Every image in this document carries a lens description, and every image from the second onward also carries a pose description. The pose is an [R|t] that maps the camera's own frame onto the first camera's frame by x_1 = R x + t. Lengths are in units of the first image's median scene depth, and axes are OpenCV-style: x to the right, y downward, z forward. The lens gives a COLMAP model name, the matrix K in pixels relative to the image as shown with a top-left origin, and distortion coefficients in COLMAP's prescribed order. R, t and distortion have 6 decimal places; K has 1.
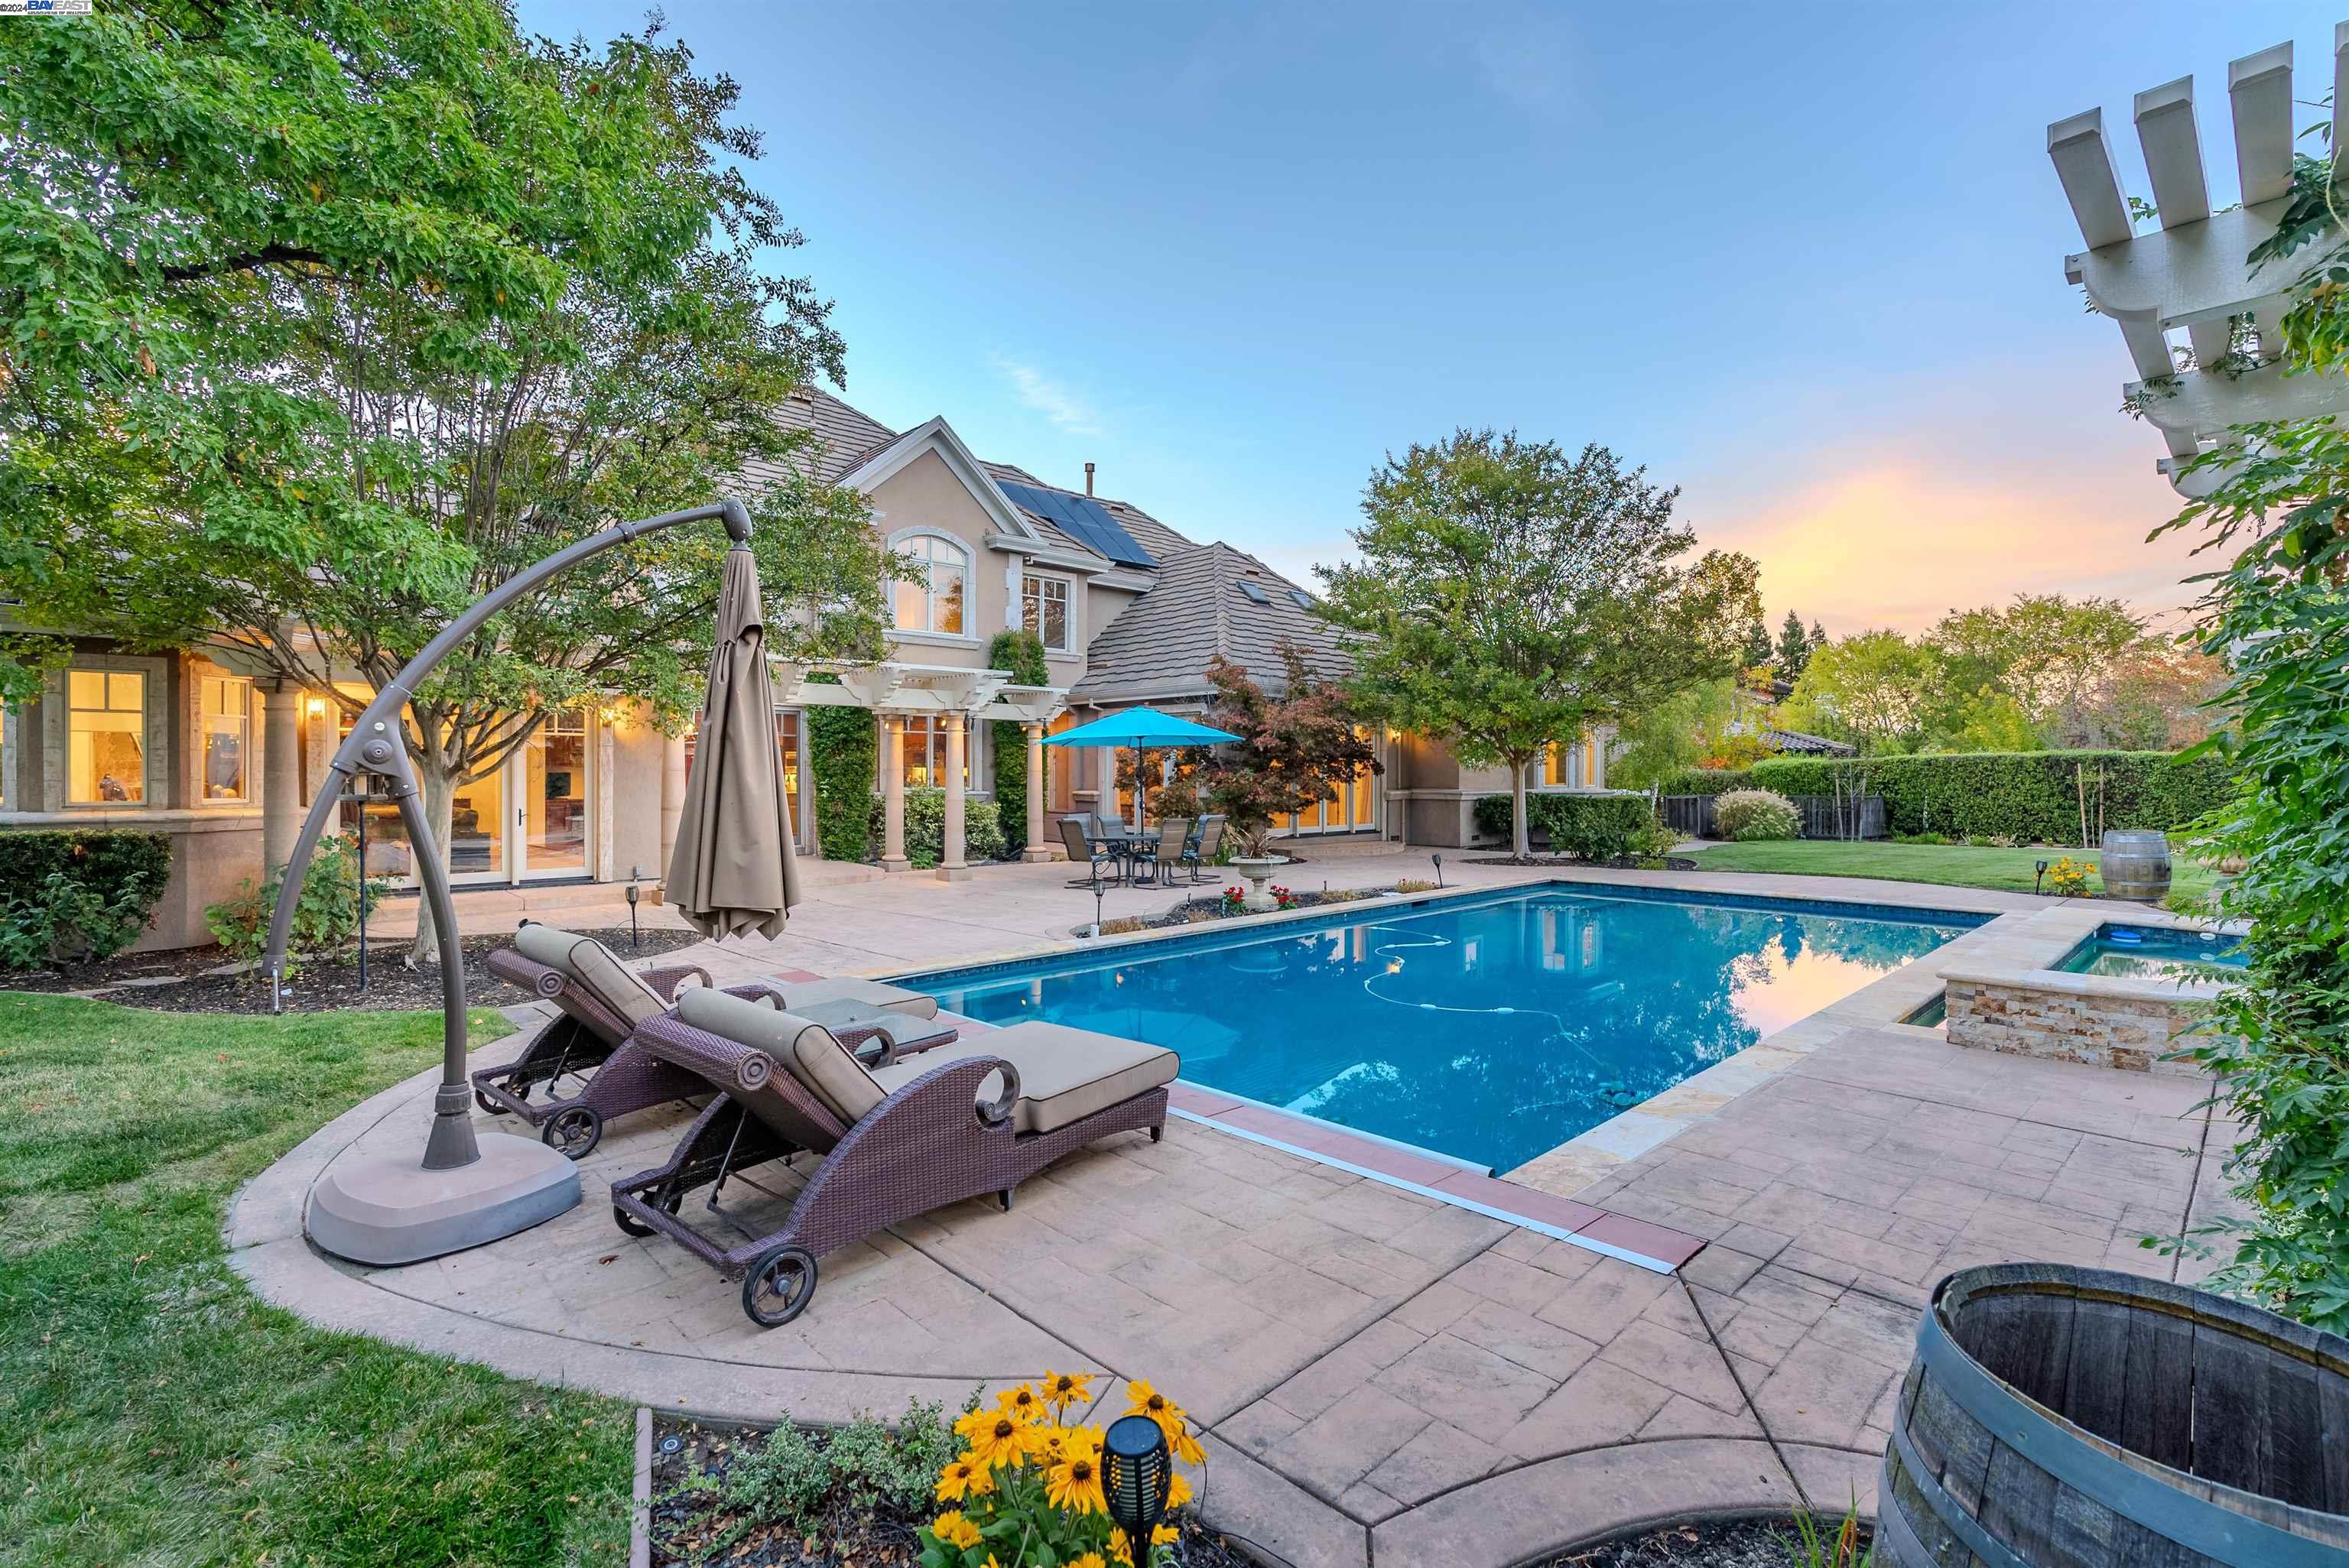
lens RADIAL K [[1070.2, 0, 1179.7], [0, 1070.2, 777.2], [0, 0, 1]] dist [-0.001157, 0.000005]
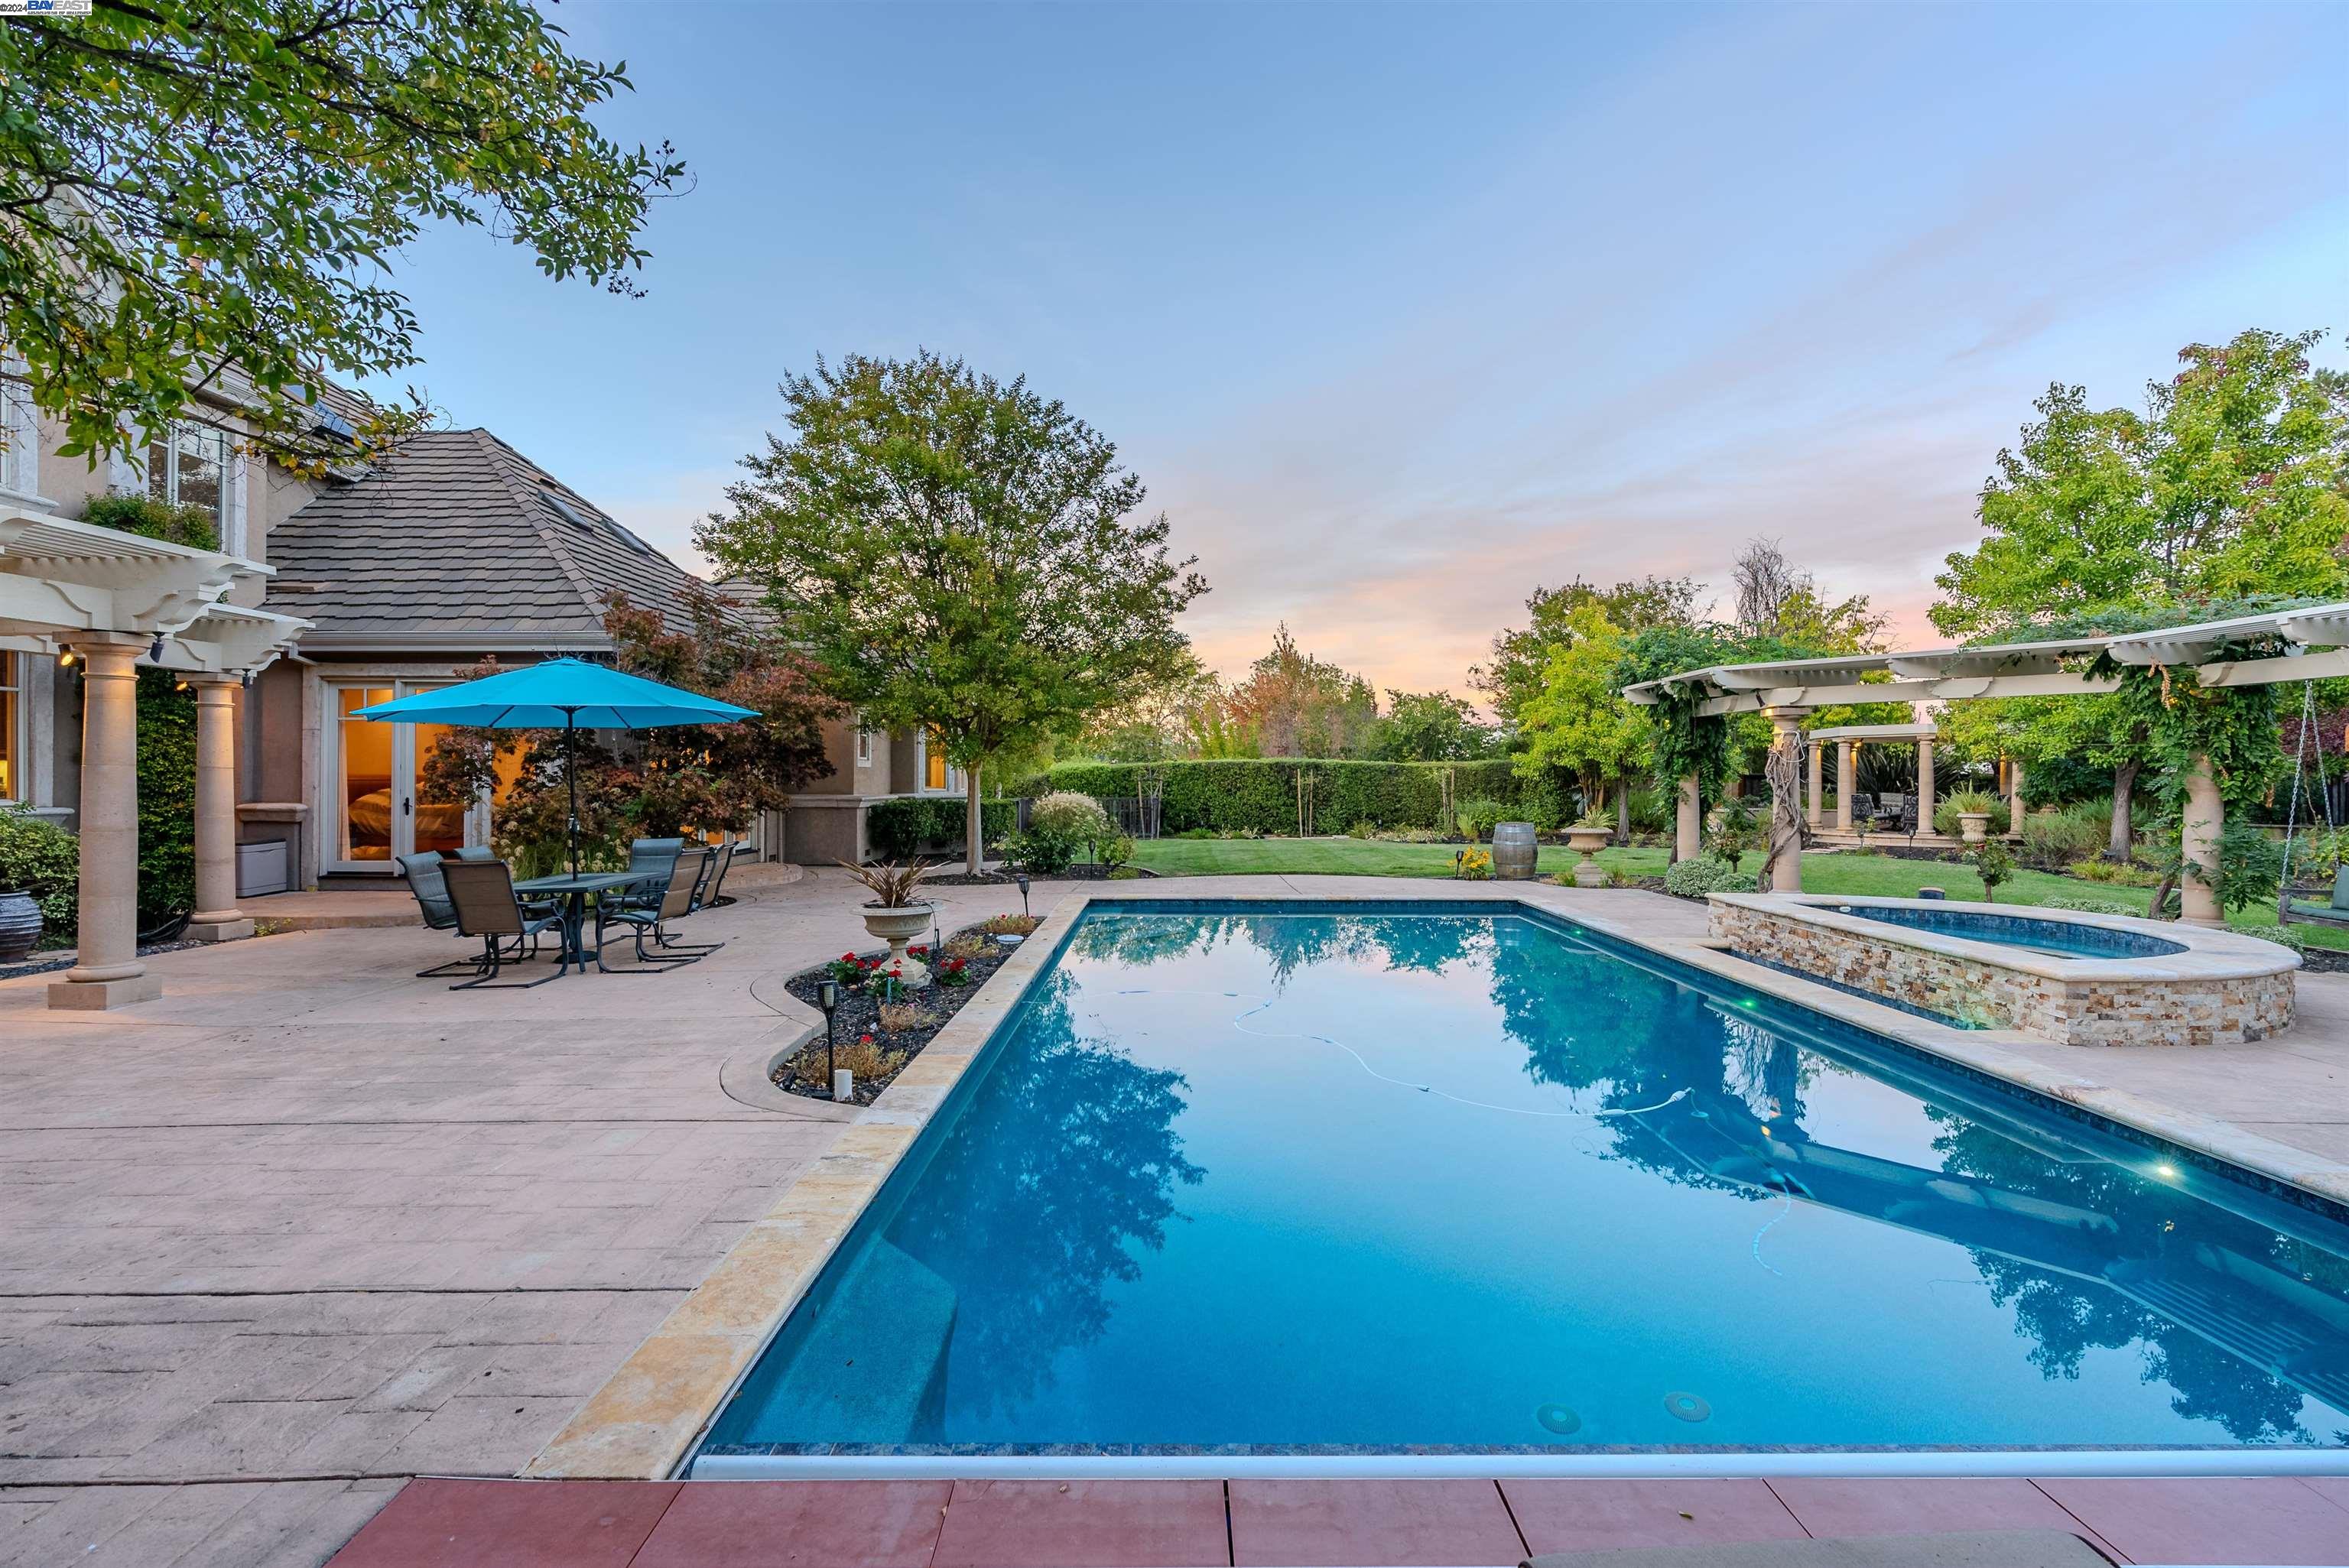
lens RADIAL K [[1070.2, 0, 1174.9], [0, 1070.2, 786.1], [0, 0, 1]] dist [-0.001157, 0.000005]
pose [[0.696331, -0.004336, 0.717708, -0.185408], [0.000627, 0.999985, 0.005433, 0.000524], [-0.717721, -0.003333, 0.696323, 0.291941]]
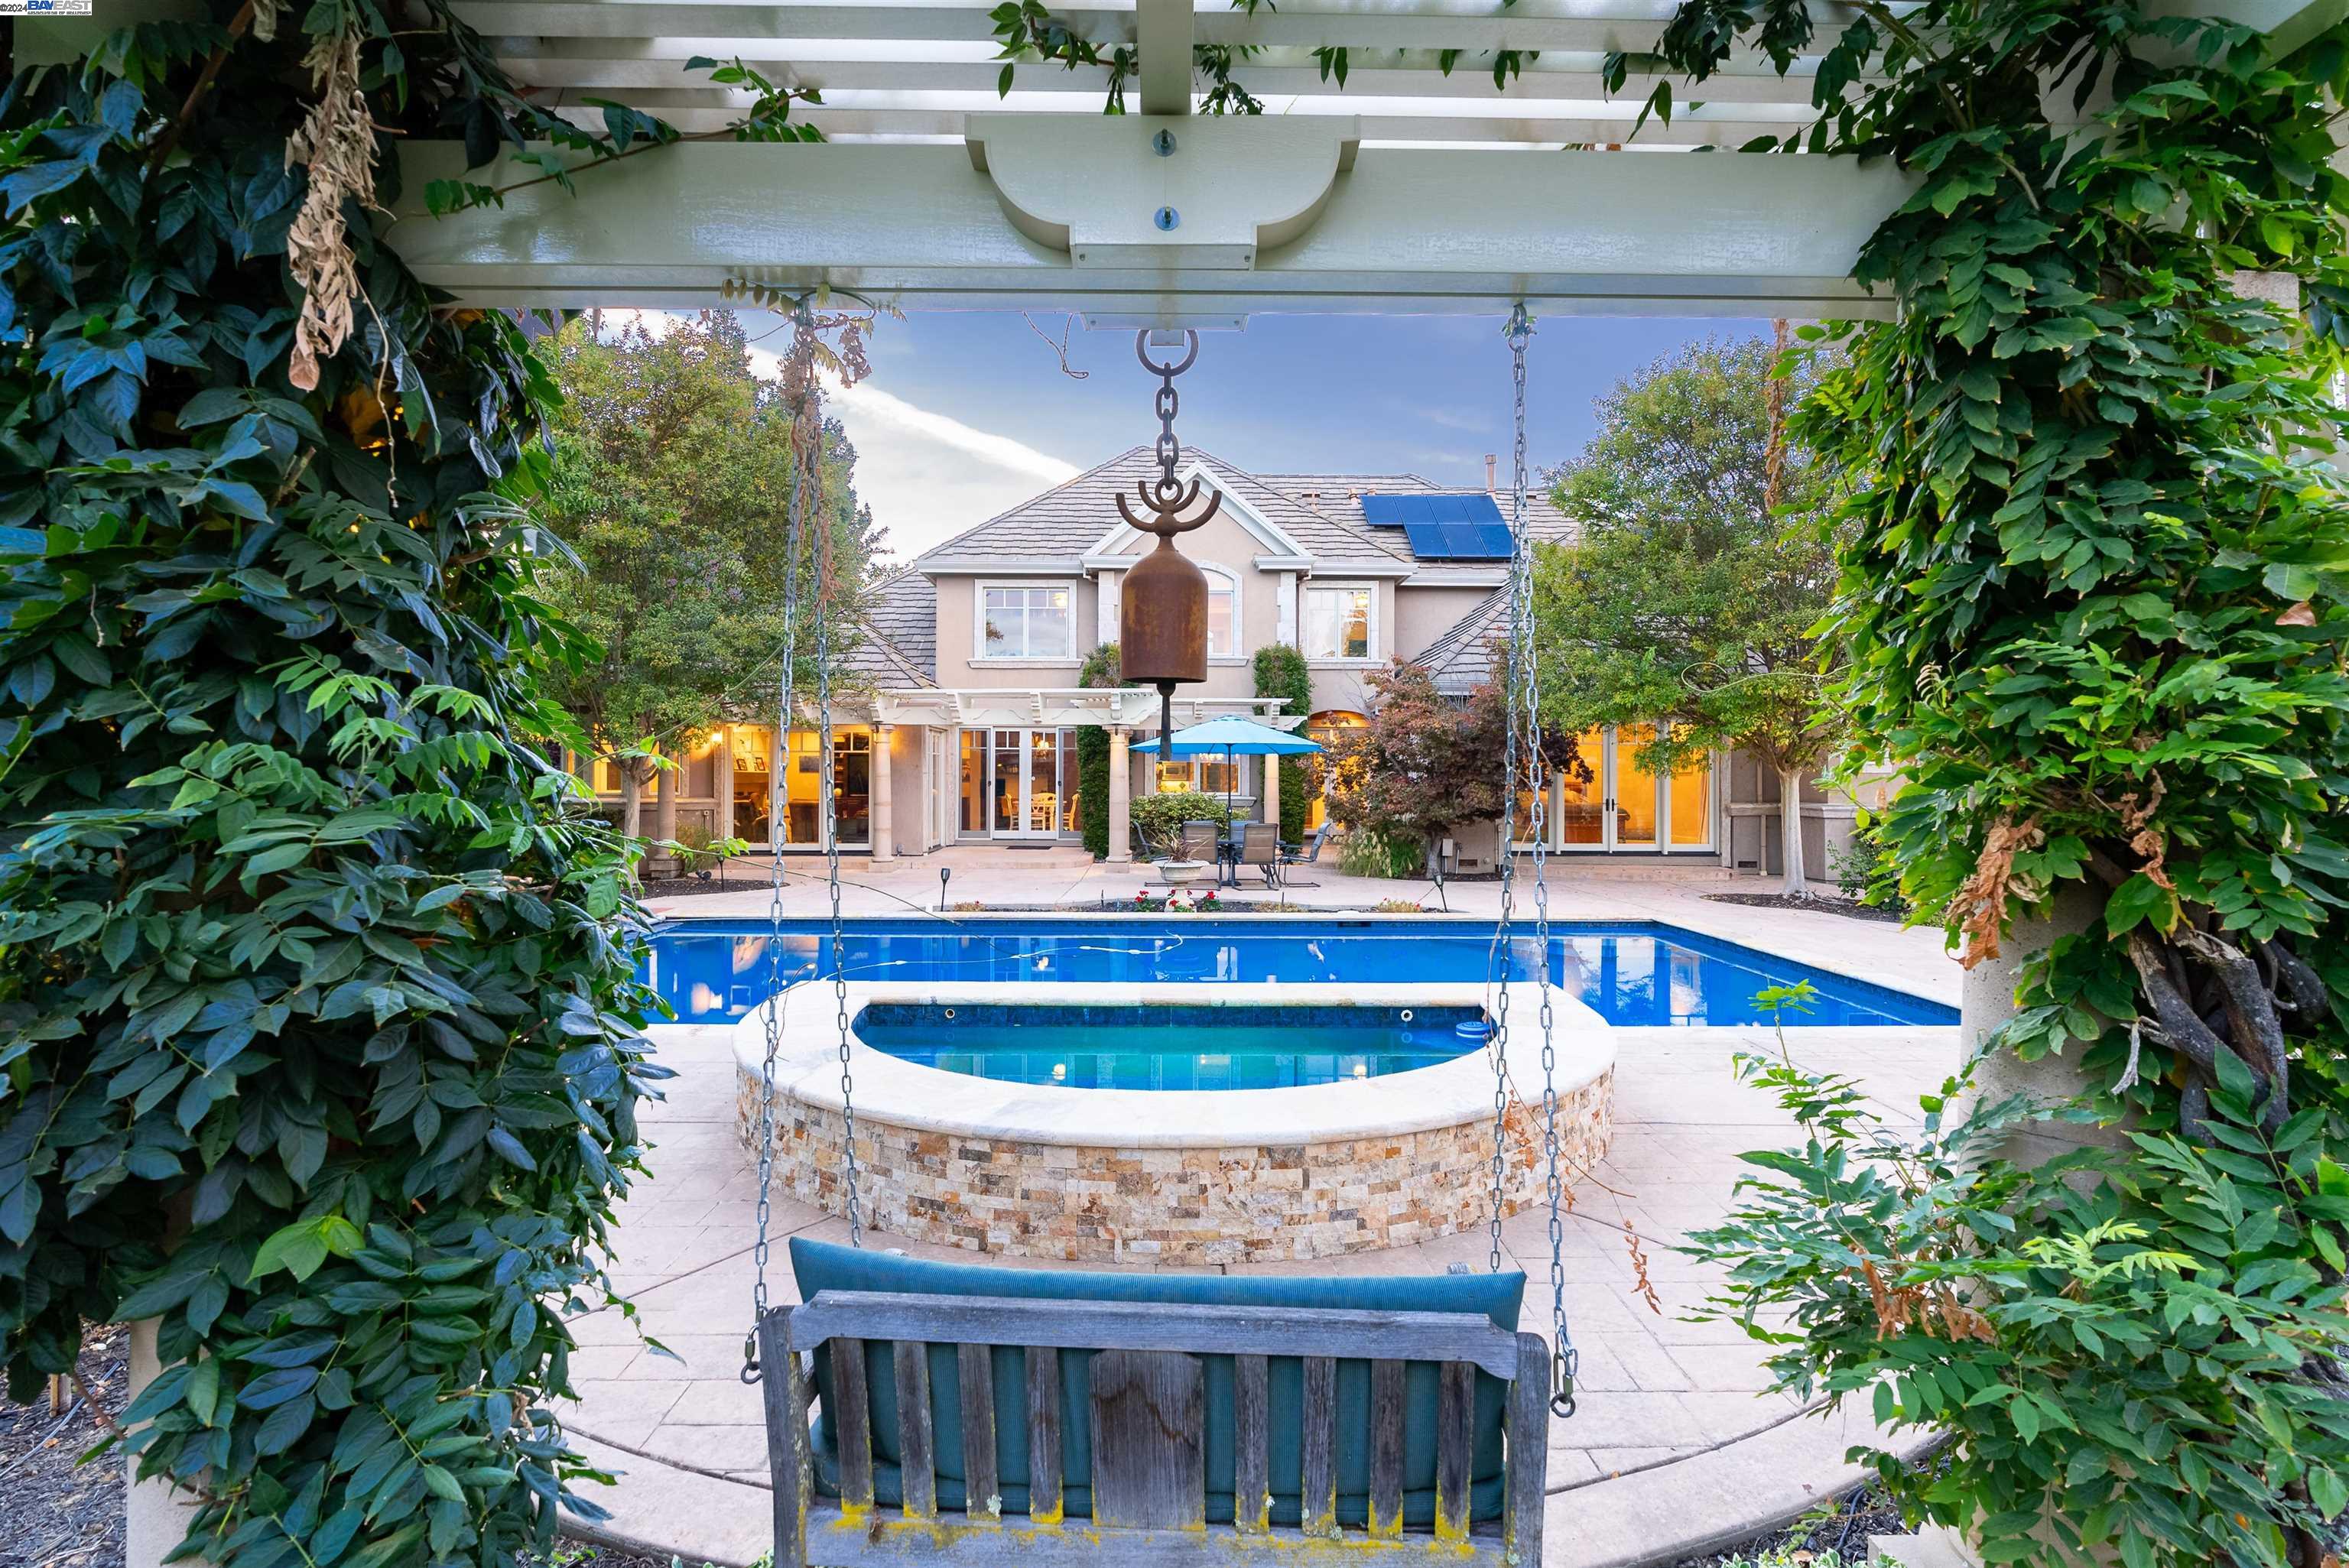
lens RADIAL K [[1070.2, 0, 1169.3], [0, 1070.2, 789.8], [0, 0, 1]] dist [-0.001157, 0.000005]
pose [[0.717630, 0.004459, -0.696410, 0.527863], [-0.004265, 0.999989, 0.002007, 0.004330], [0.696411, 0.001530, 0.717641, 0.173830]]
